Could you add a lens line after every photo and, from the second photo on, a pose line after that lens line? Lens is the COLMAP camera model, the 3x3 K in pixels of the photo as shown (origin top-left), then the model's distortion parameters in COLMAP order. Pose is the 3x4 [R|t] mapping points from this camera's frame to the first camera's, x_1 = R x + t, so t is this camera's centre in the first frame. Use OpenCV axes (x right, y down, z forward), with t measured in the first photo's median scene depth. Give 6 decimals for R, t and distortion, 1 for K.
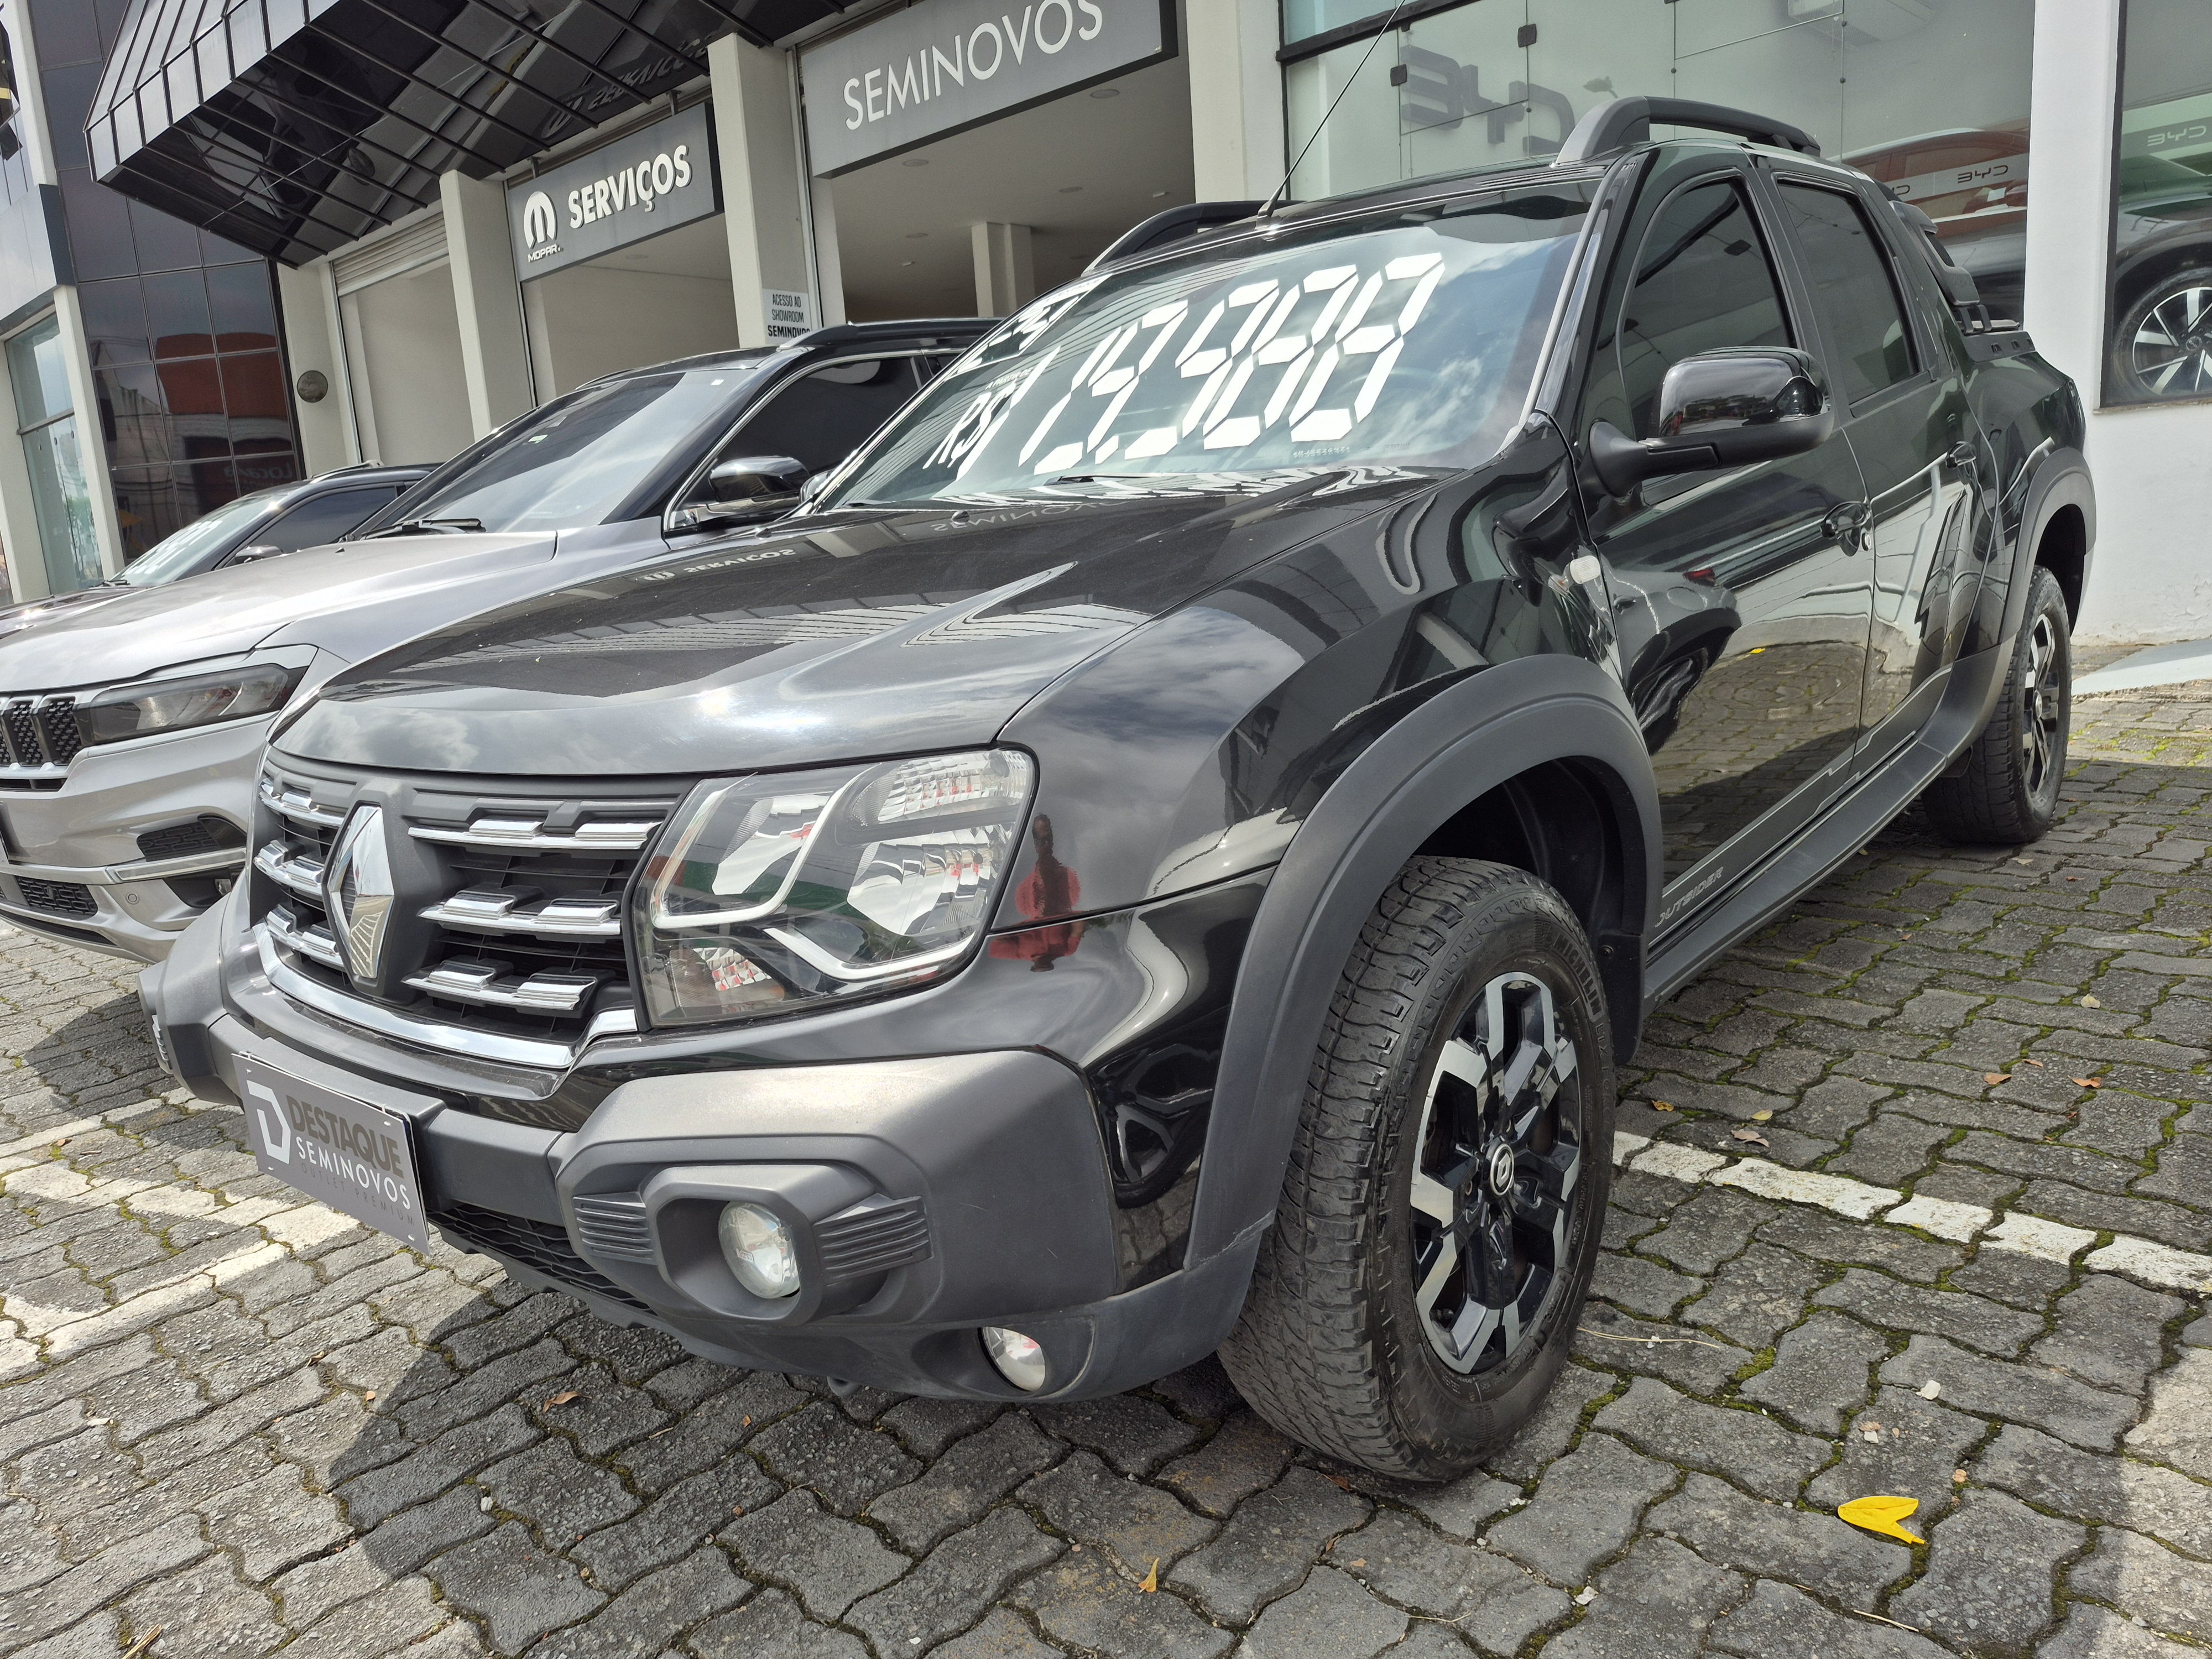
lens RADIAL K [[1562.7, 0, 1094.1], [0, 1562.7, 829.2], [0, 0, 1]] dist [0.006692, 0.002226]
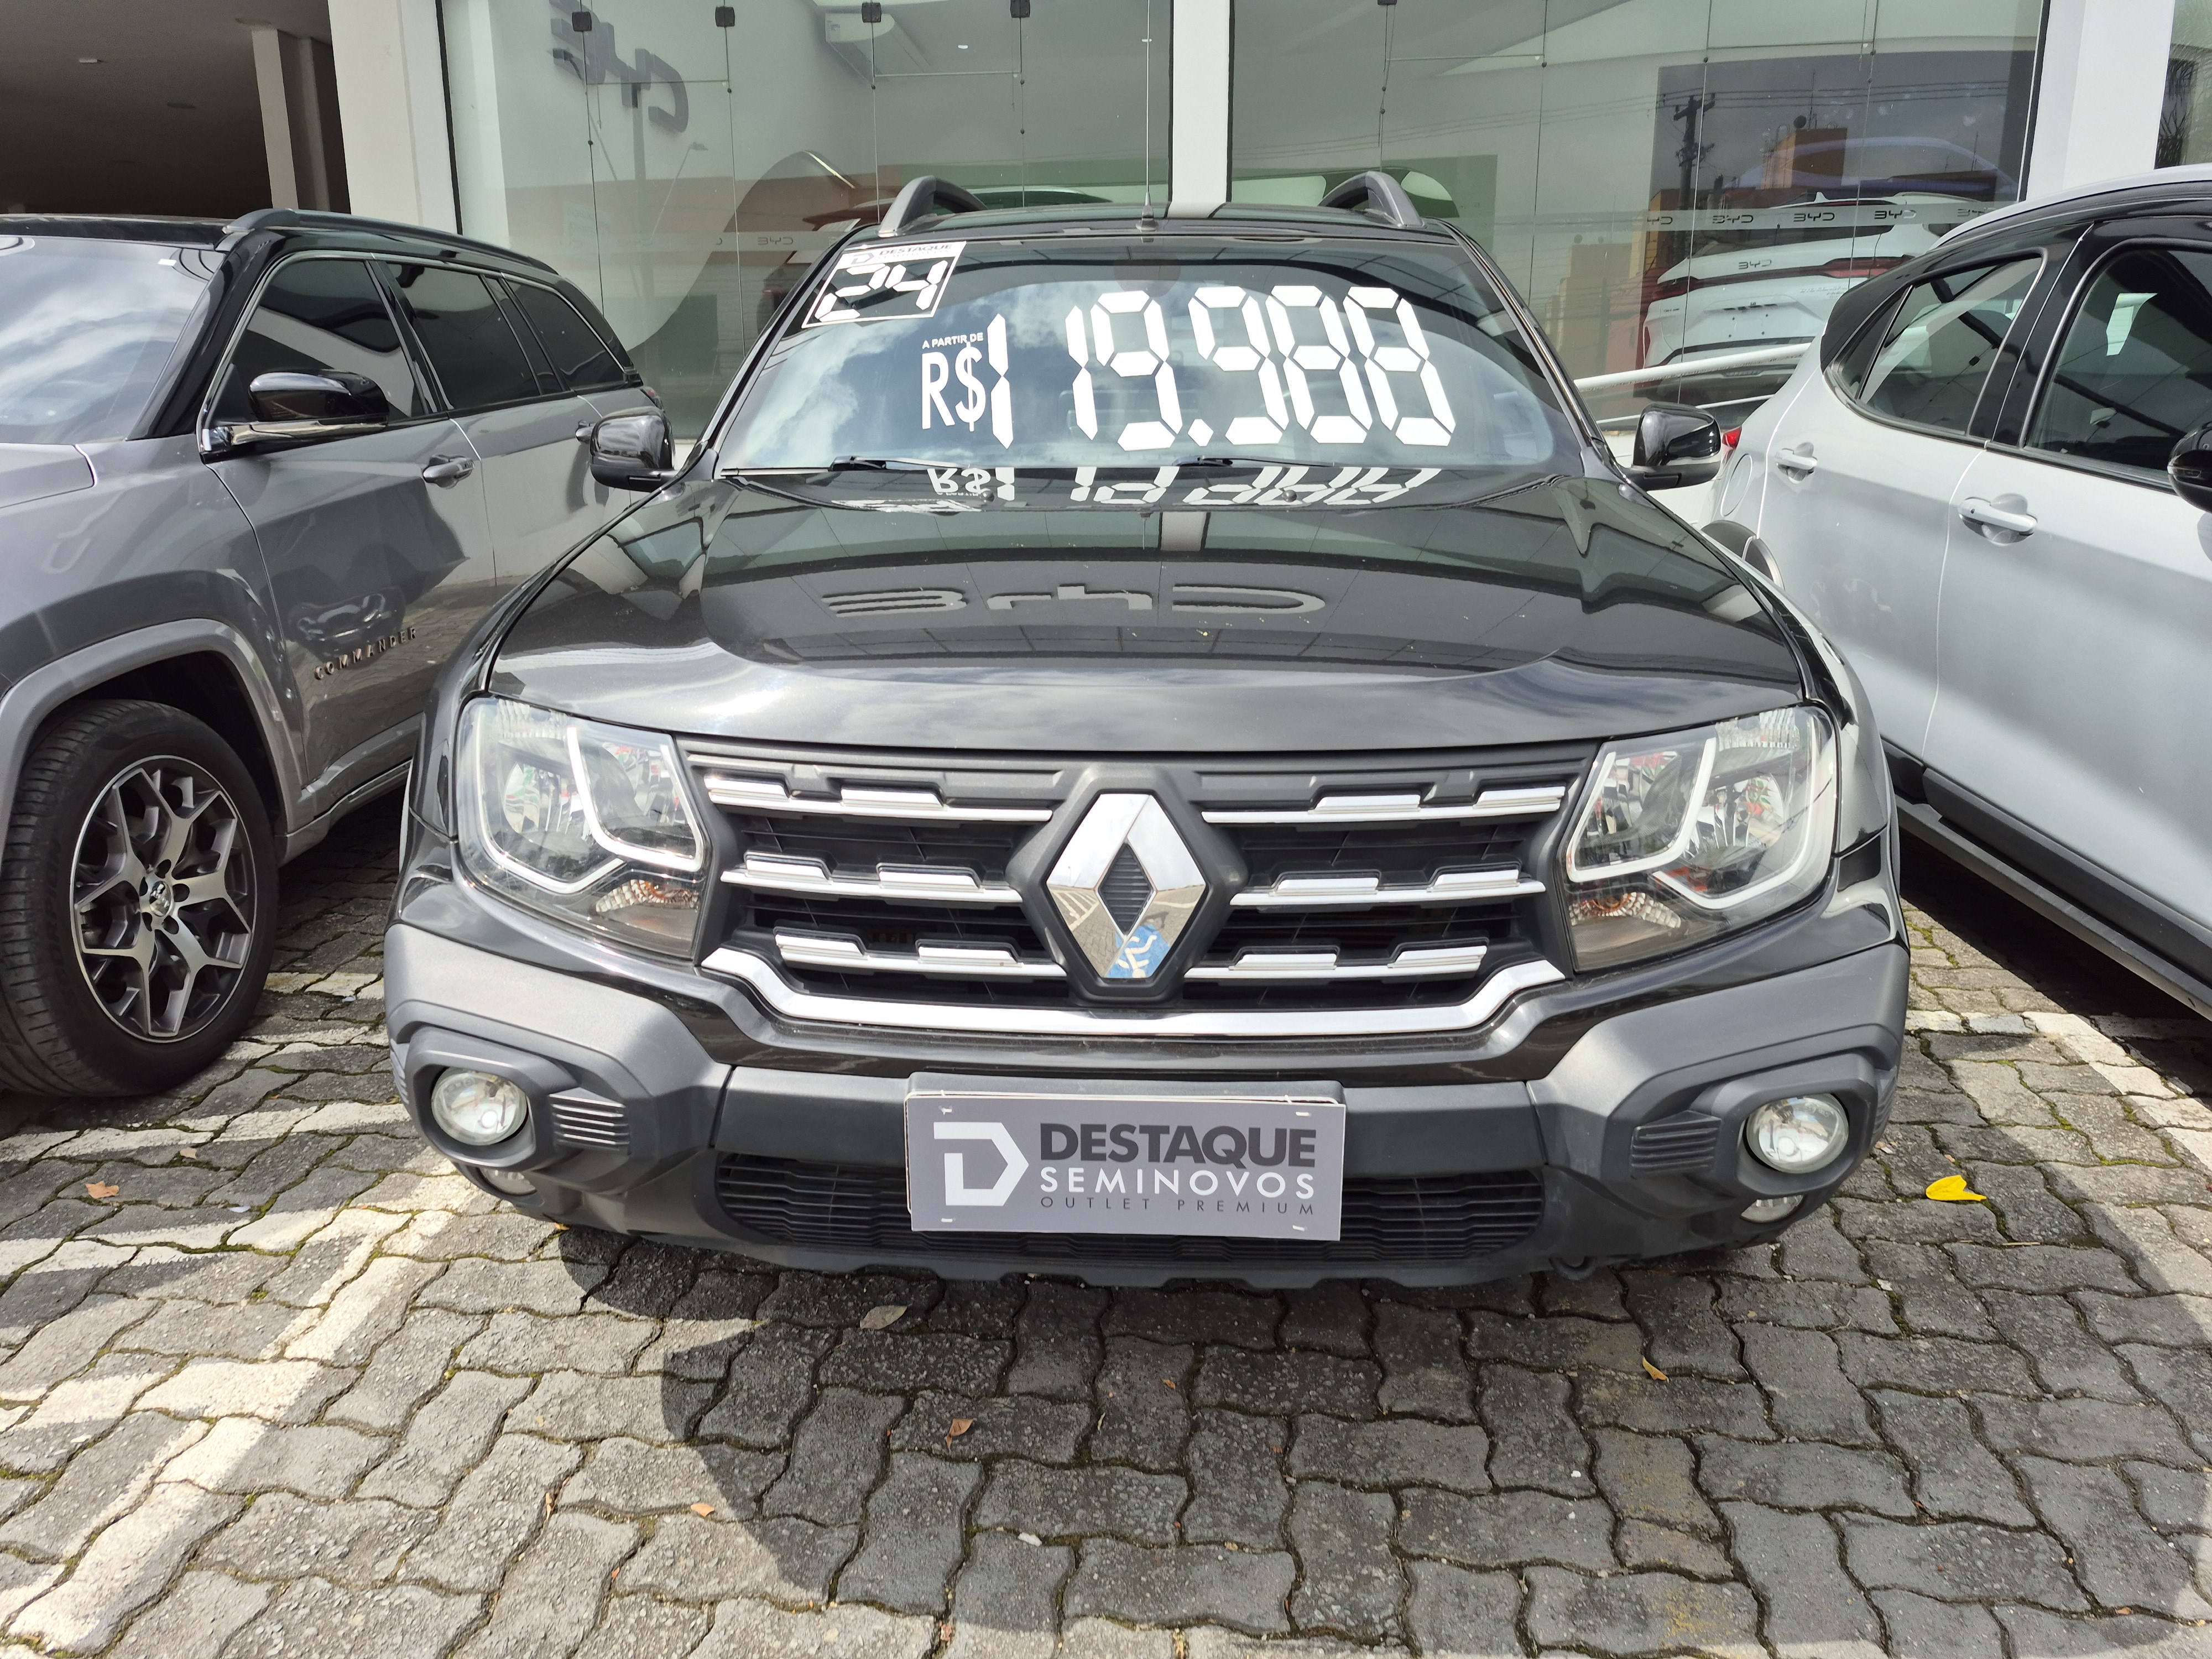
lens RADIAL K [[1504.3, 0, 1106.9], [0, 1504.3, 873.1], [0, 0, 1]] dist [0.019164, -0.001316]
pose [[0.794951, -0.092616, 0.599562, -0.960261], [0.058440, 0.995373, 0.076273, -0.034695], [-0.603852, -0.025595, 0.796685, 0.298995]]
